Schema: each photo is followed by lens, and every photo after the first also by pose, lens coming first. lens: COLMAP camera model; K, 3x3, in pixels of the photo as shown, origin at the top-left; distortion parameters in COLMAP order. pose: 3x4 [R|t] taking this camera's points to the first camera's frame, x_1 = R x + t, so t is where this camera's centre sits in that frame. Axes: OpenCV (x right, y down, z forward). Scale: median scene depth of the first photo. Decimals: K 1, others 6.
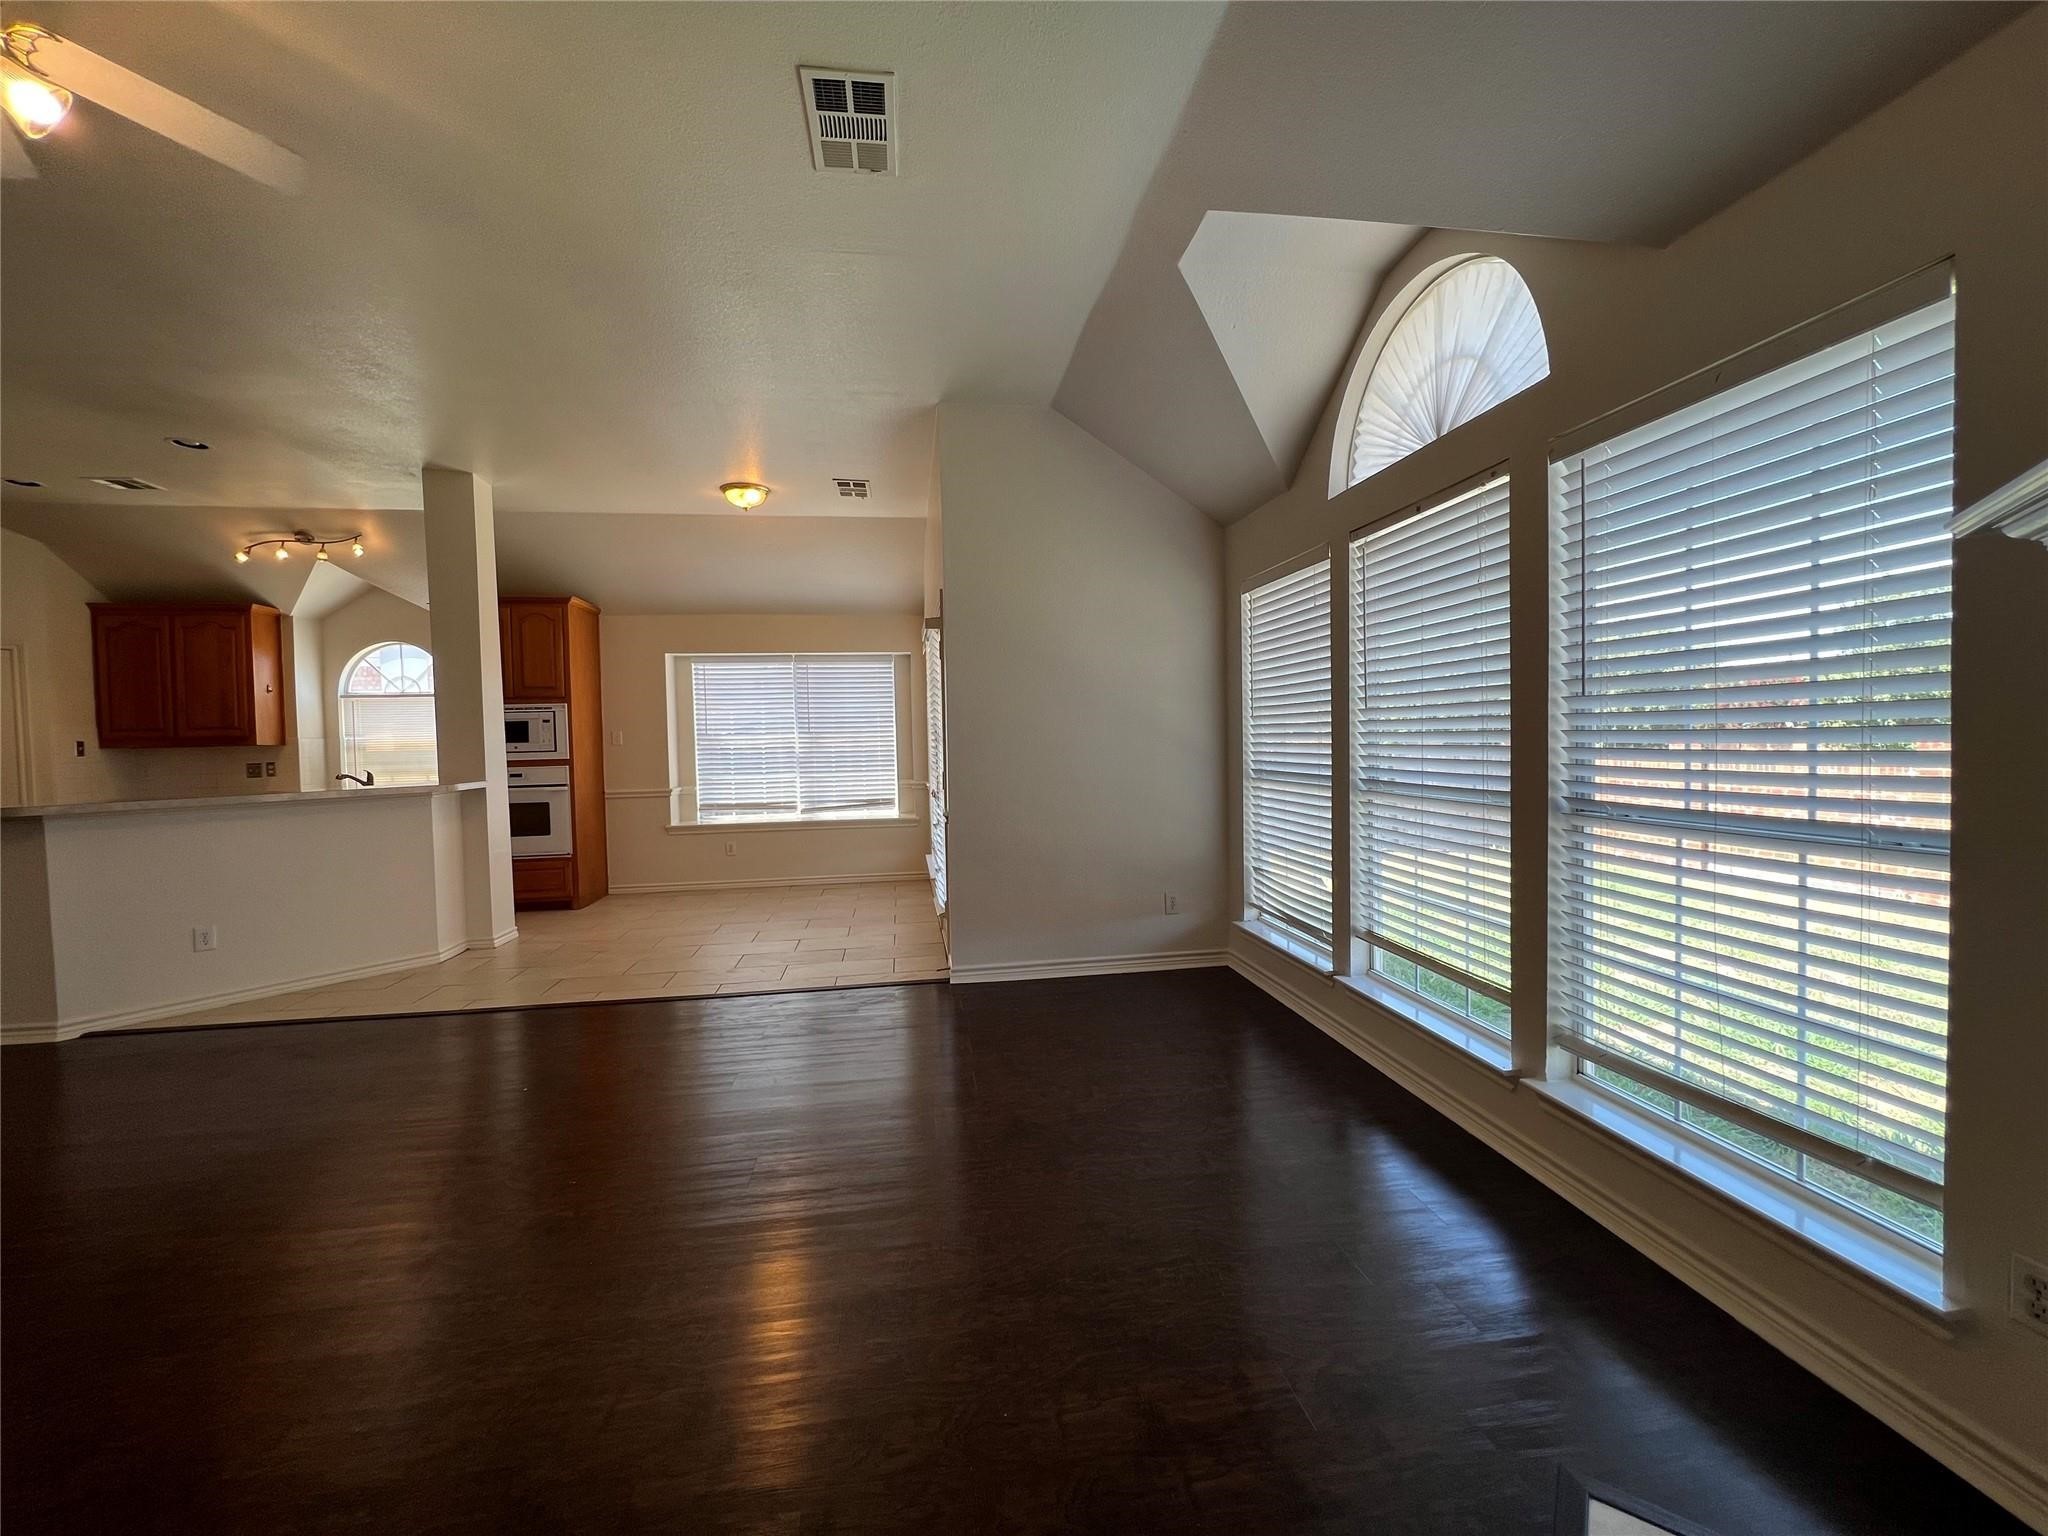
lens RADIAL K [[826.6, 0, 1022.0], [0, 826.6, 762.1], [0, 0, 1]] dist [-0.001240, 0.000590]
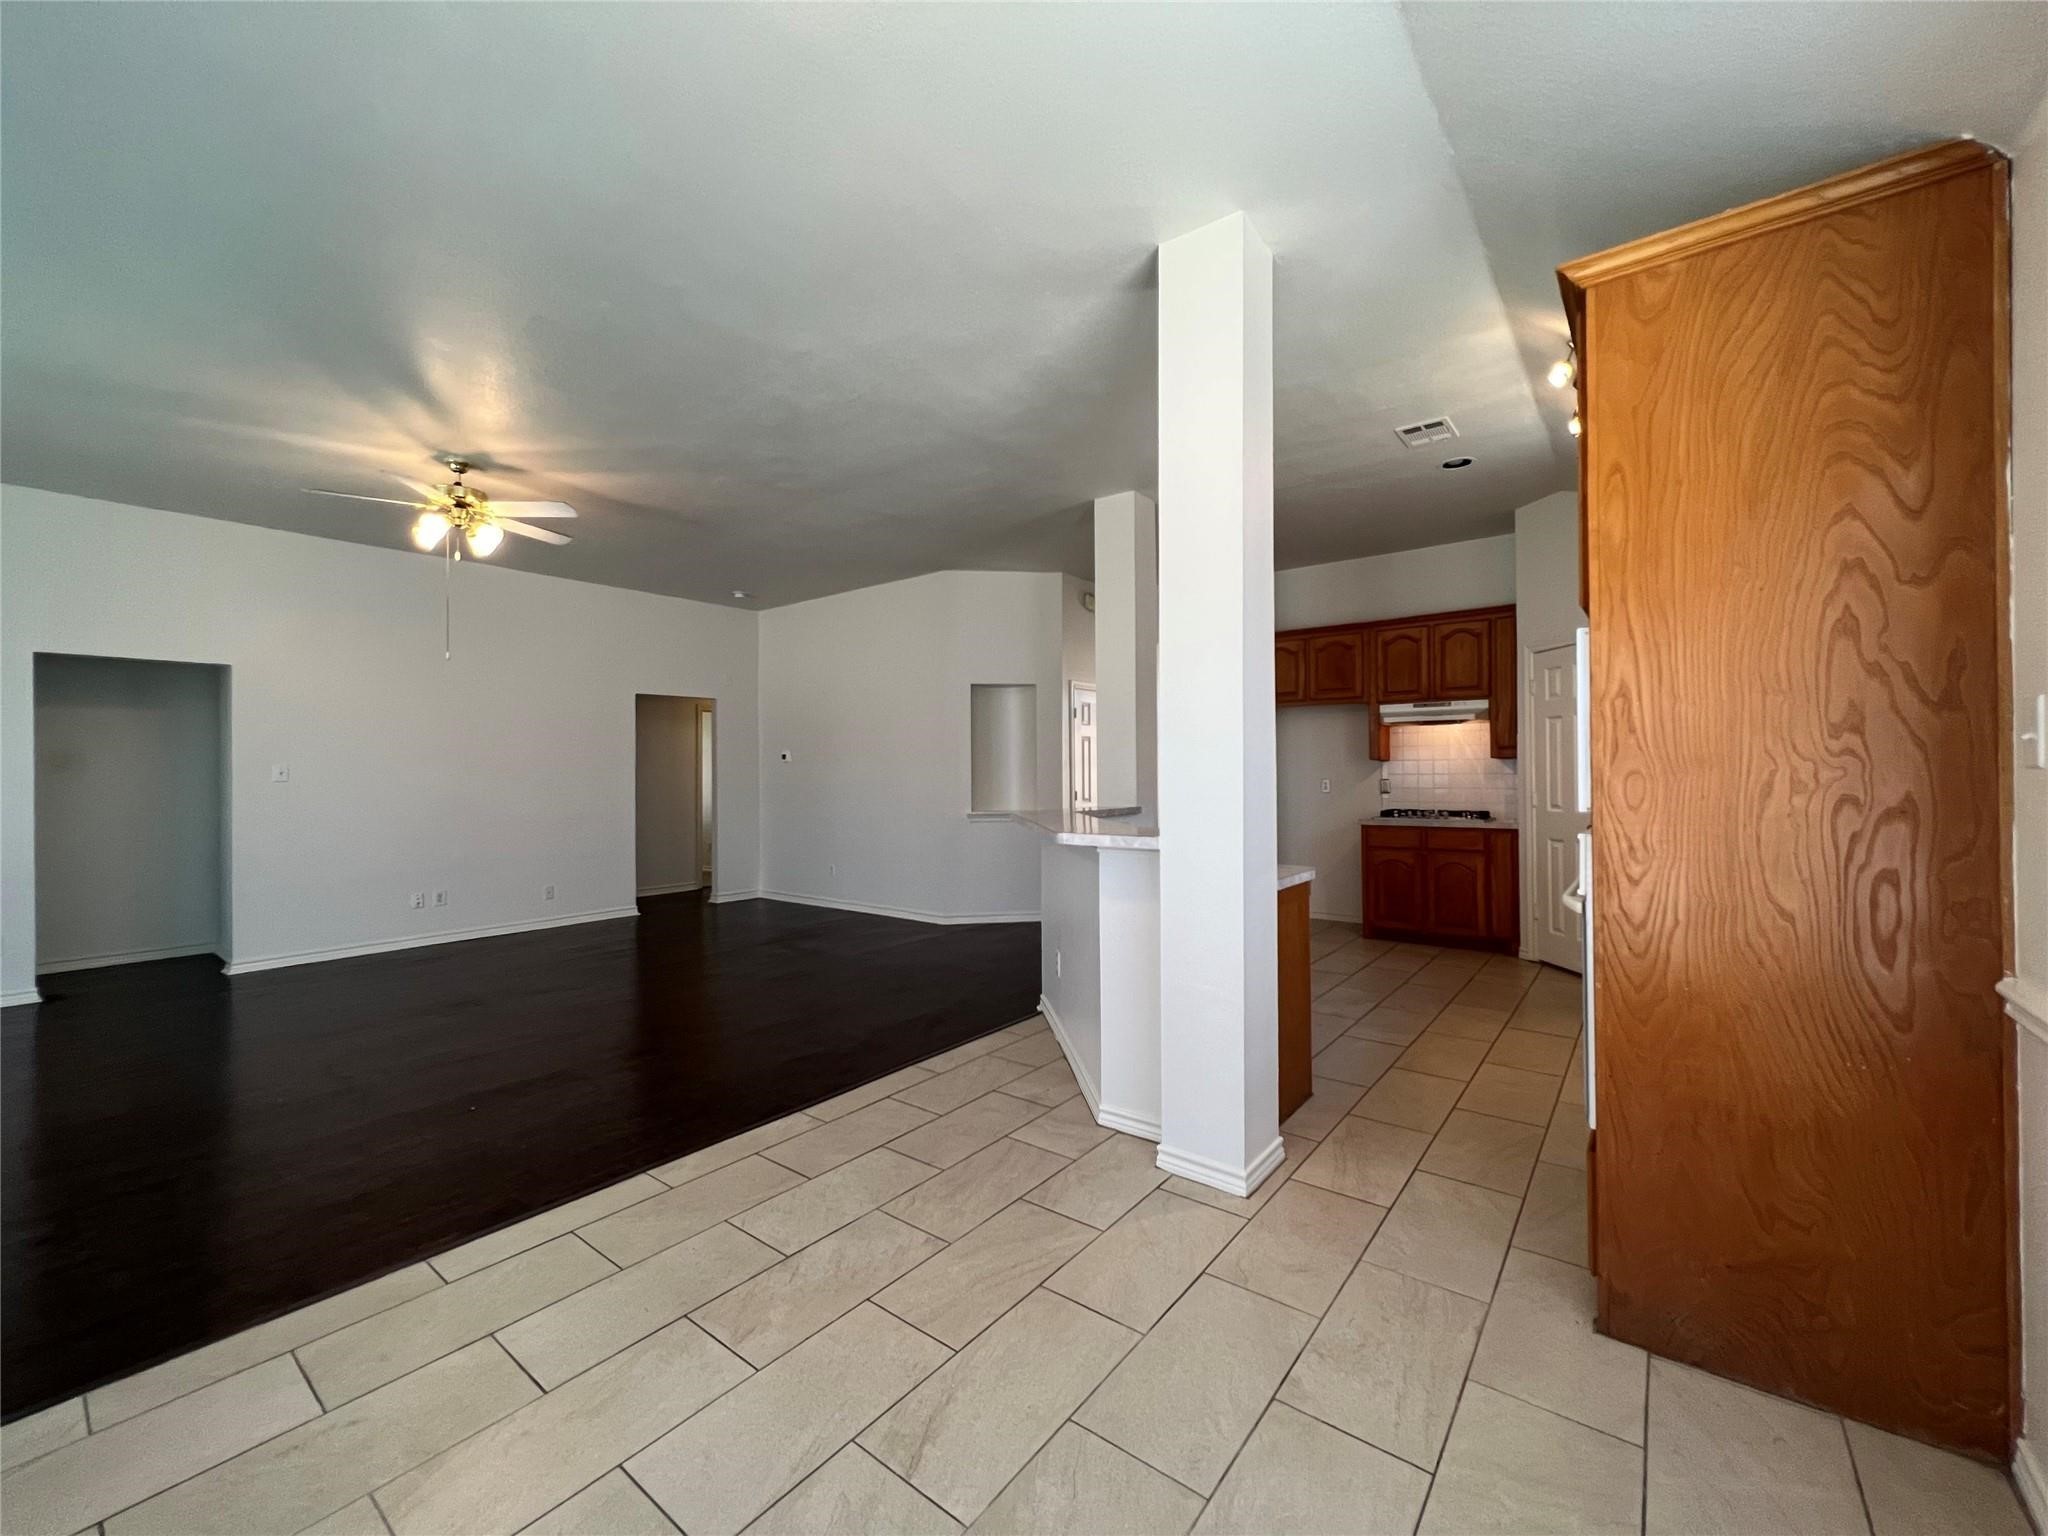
lens RADIAL K [[823.4, 0, 1021.0], [0, 823.4, 765.6], [0, 0, 1]] dist [0.000476, 0.001029]
pose [[-0.724763, 0.024550, -0.688560, -0.208406], [0.005892, 0.999549, 0.029436, -0.033253], [0.688973, 0.017277, -0.724581, 1.155295]]
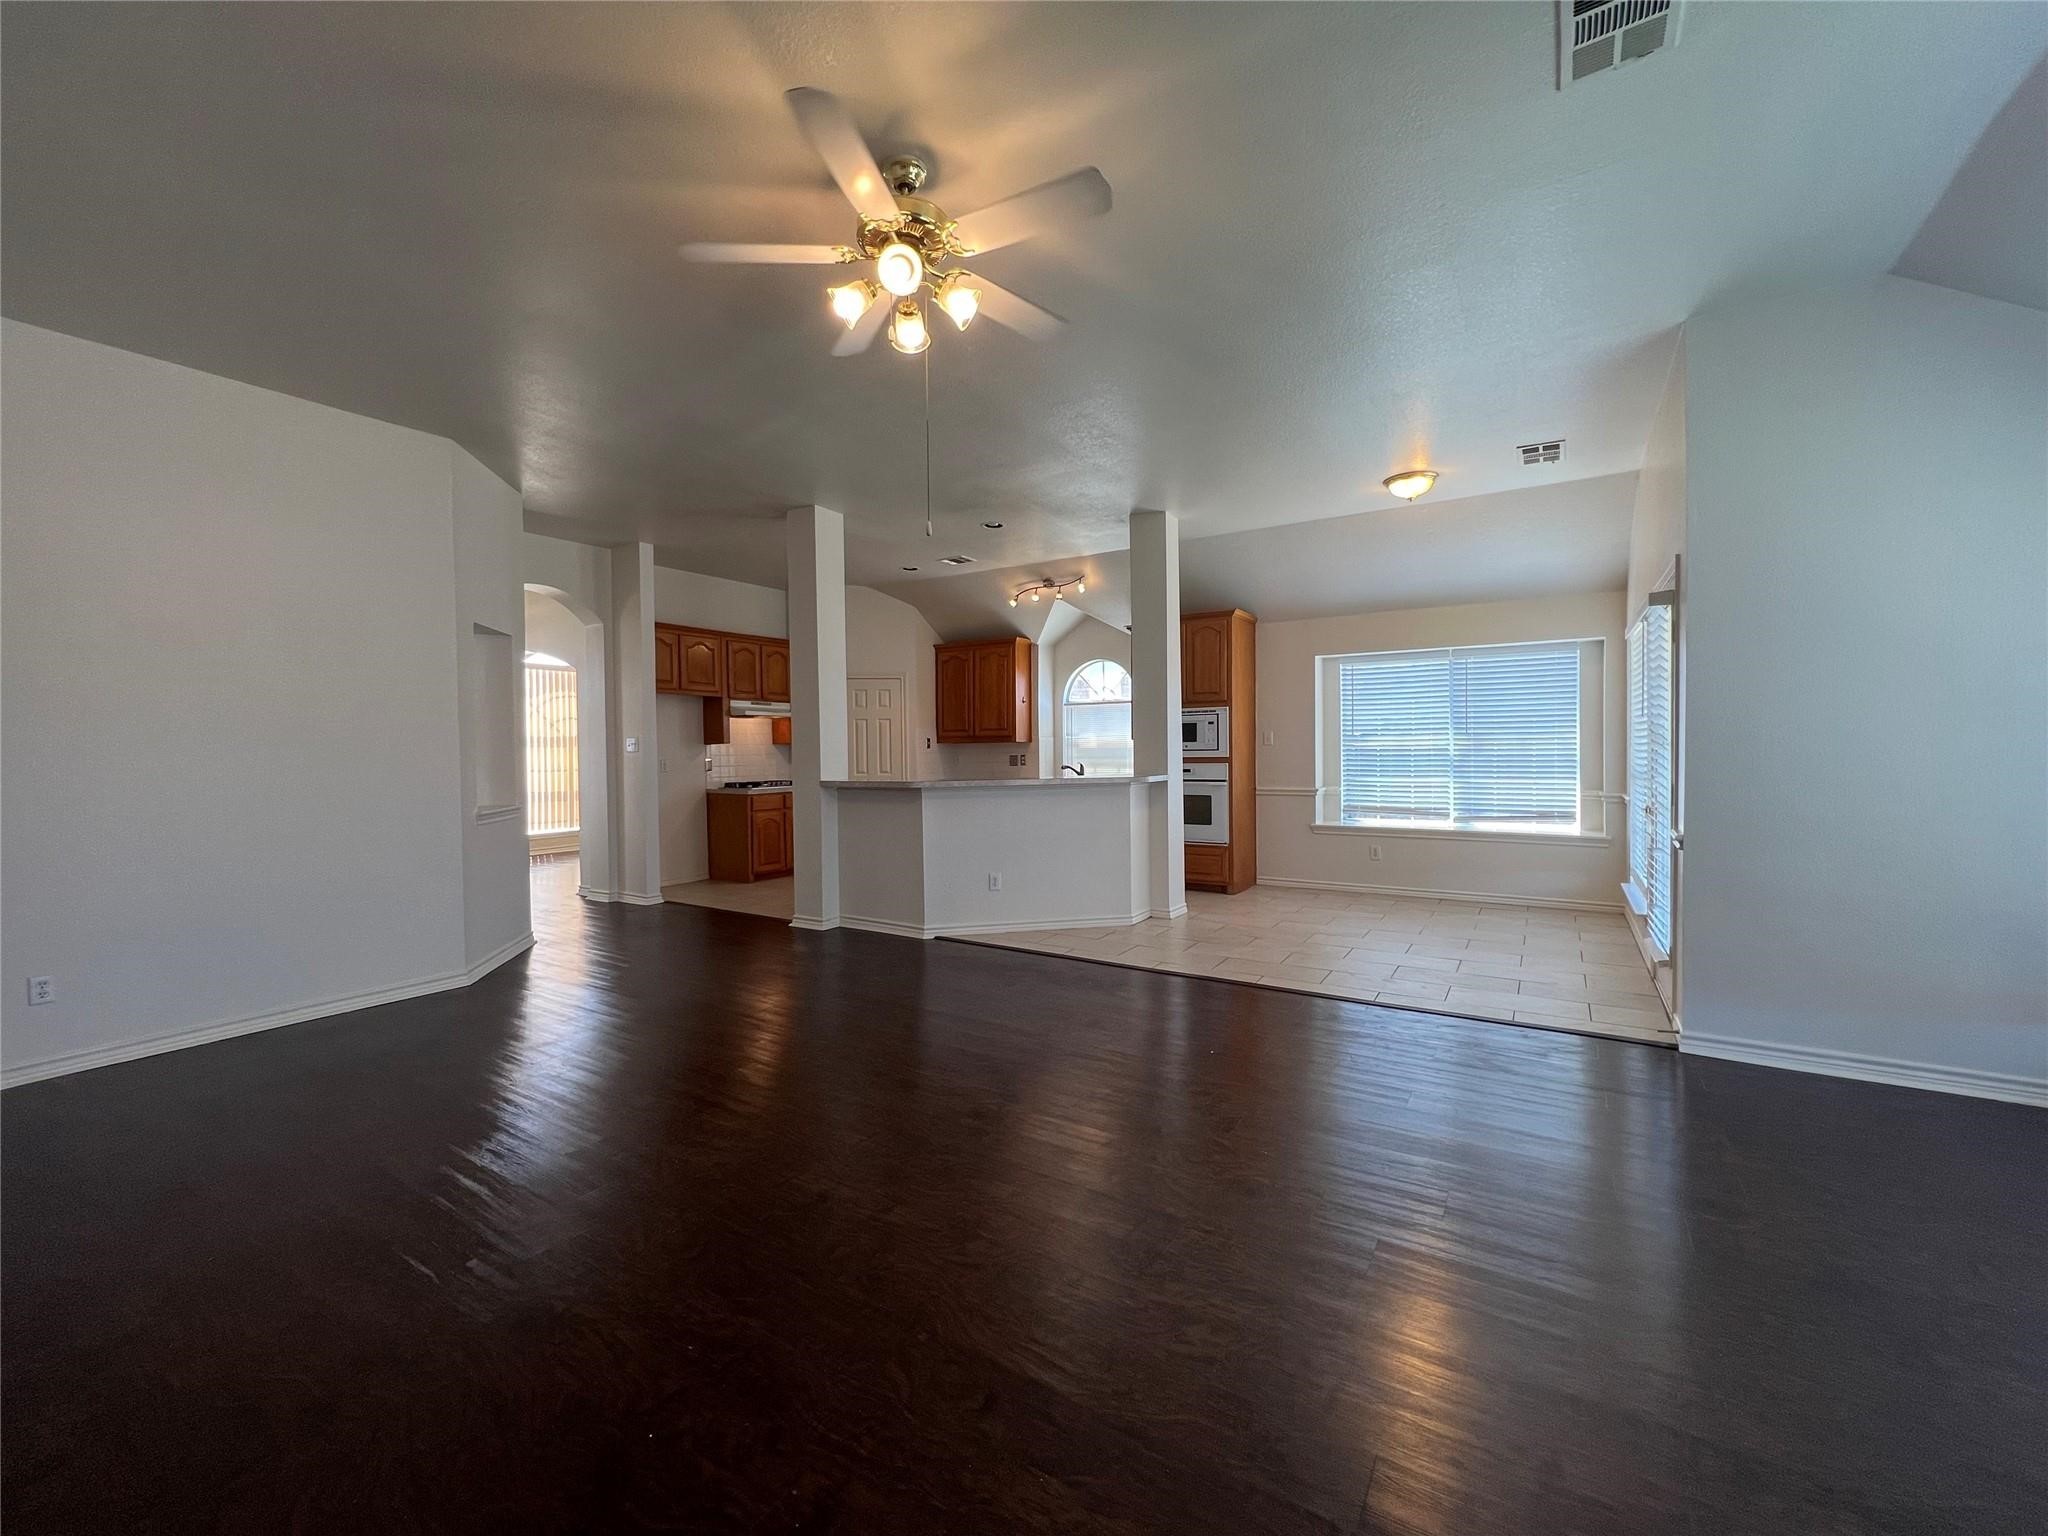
lens RADIAL K [[826.6, 0, 1023.6], [0, 826.6, 763.4], [0, 0, 1]] dist [-0.001240, 0.000590]
pose [[0.754409, 0.026265, -0.655879, -0.035301], [-0.025409, 0.999619, 0.010804, -0.000601], [0.655913, 0.008514, 0.754789, -0.009469]]
